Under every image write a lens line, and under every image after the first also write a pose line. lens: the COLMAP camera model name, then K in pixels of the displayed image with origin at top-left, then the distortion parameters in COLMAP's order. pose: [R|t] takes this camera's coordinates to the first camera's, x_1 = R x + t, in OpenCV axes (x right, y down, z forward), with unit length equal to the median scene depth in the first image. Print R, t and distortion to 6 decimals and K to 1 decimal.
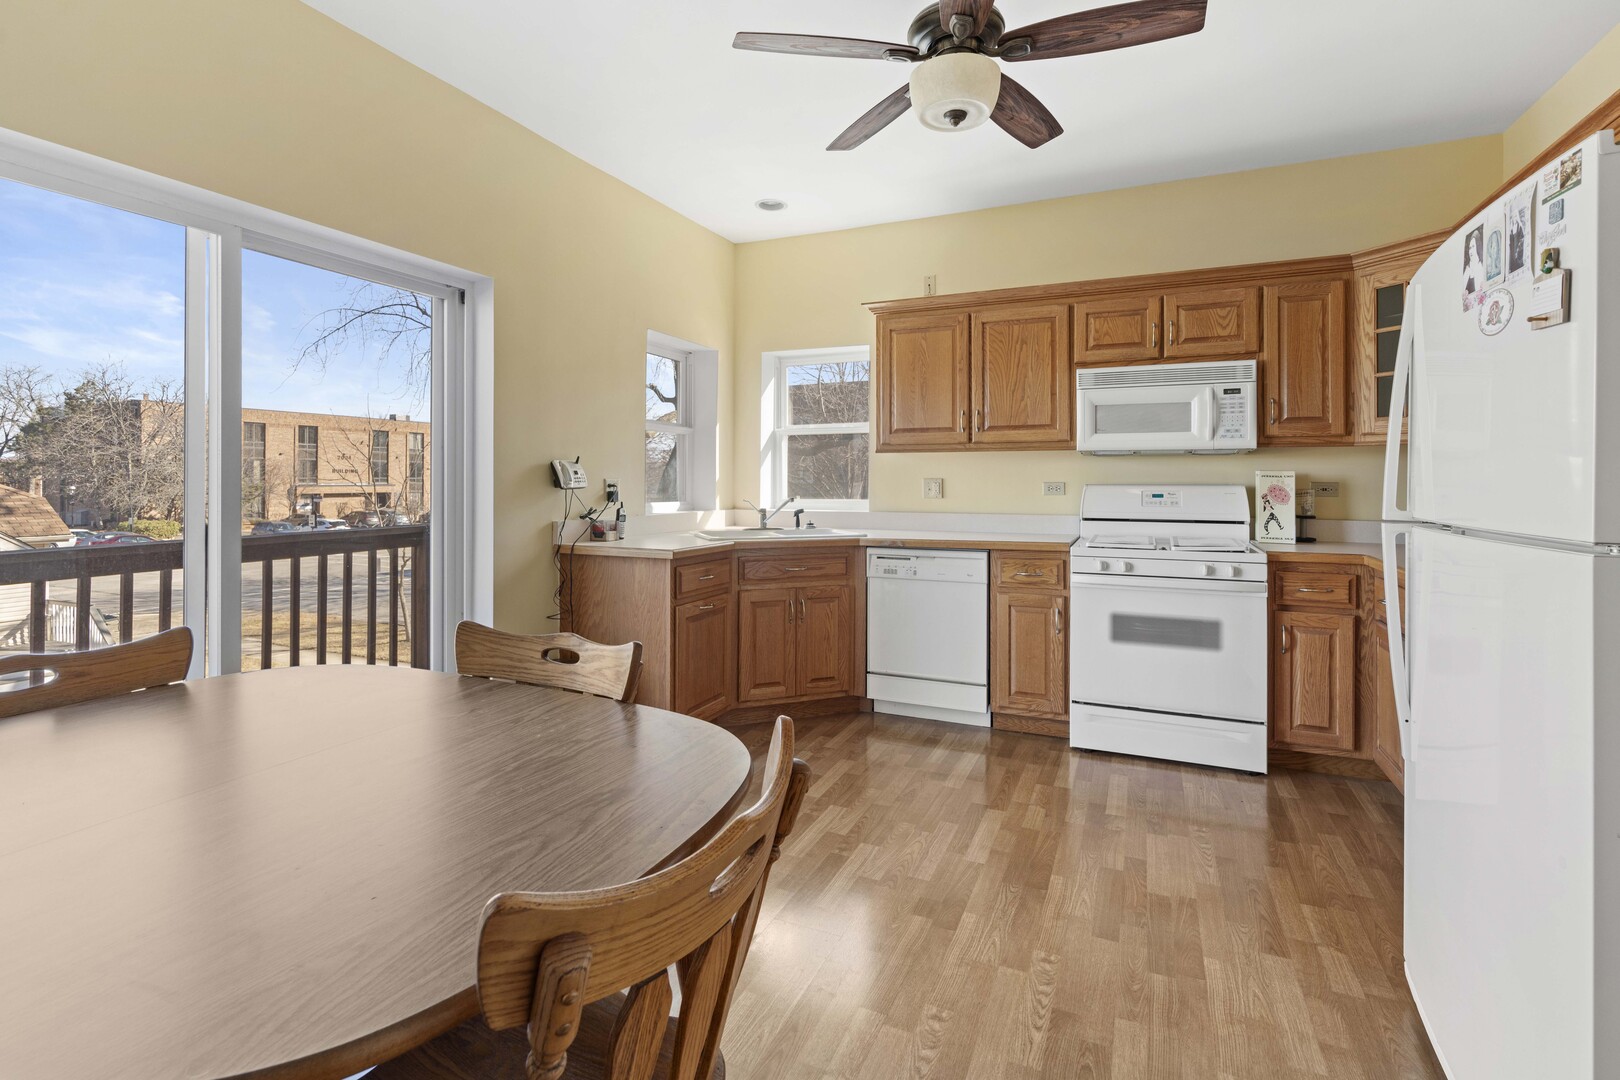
lens RADIAL K [[755.6, 0, 812.6], [0, 755.6, 473.1], [0, 0, 1]] dist [0.000005, 0.000298]
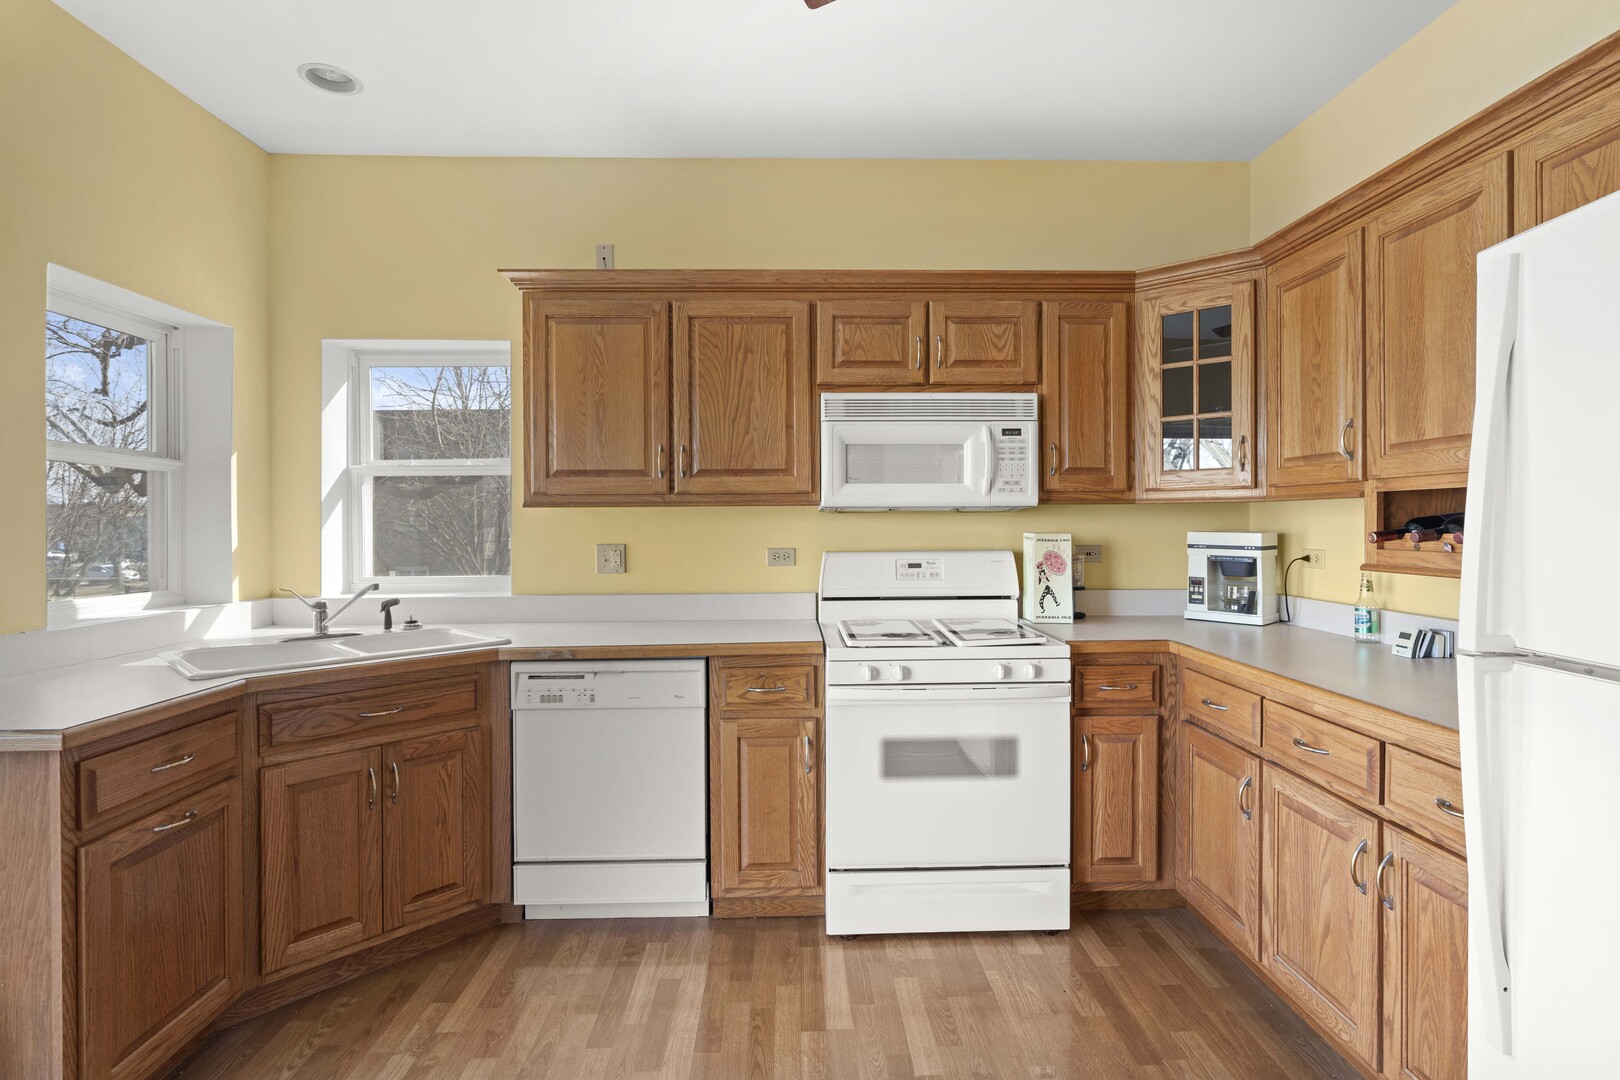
lens RADIAL K [[798.2, 0, 809.4], [0, 798.2, 526.6], [0, 0, 1]] dist [-0.008301, 0.000802]
pose [[0.902383, -0.009006, 0.430840, 0.012969], [0.002858, 0.999885, 0.014915, -0.022531], [-0.430925, -0.012227, 0.902305, 0.327620]]
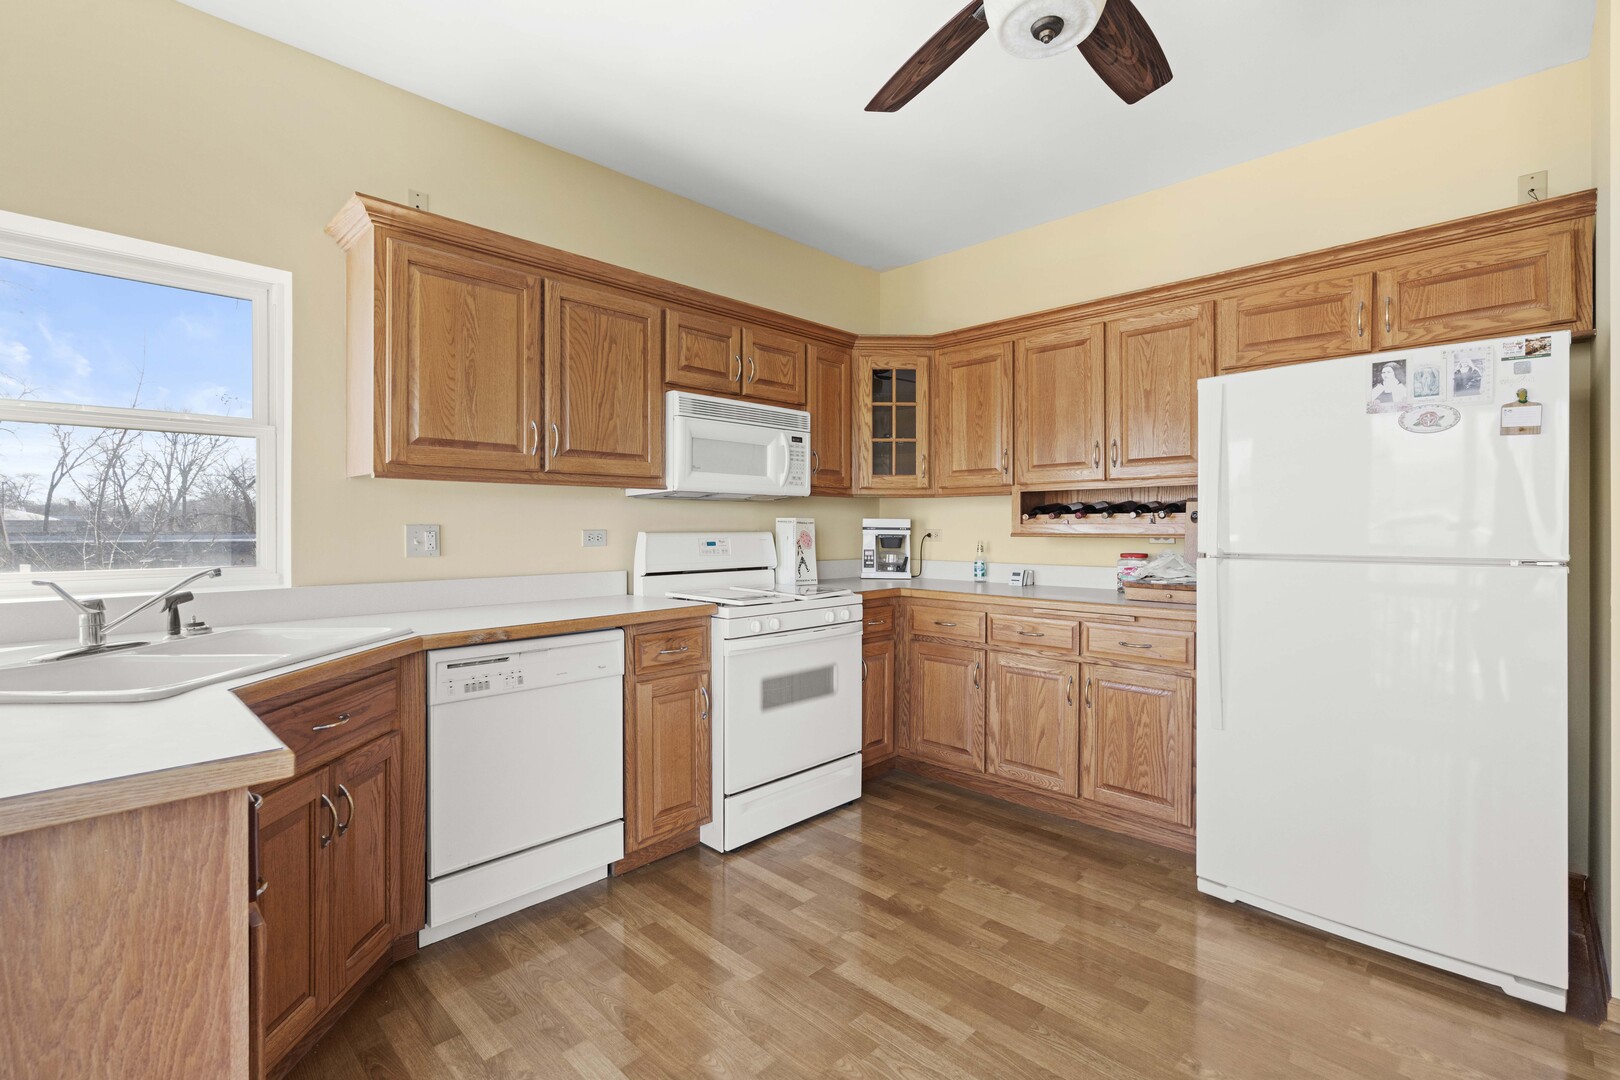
lens RADIAL K [[730.1, 0, 817.7], [0, 730.1, 526.7], [0, 0, 1]] dist [-0.003268, 0.000180]
pose [[0.348239, -0.001918, 0.937404, -0.339606], [-0.007097, 0.999964, 0.004683, 0.004563], [-0.937379, -0.008283, 0.348213, 0.590317]]
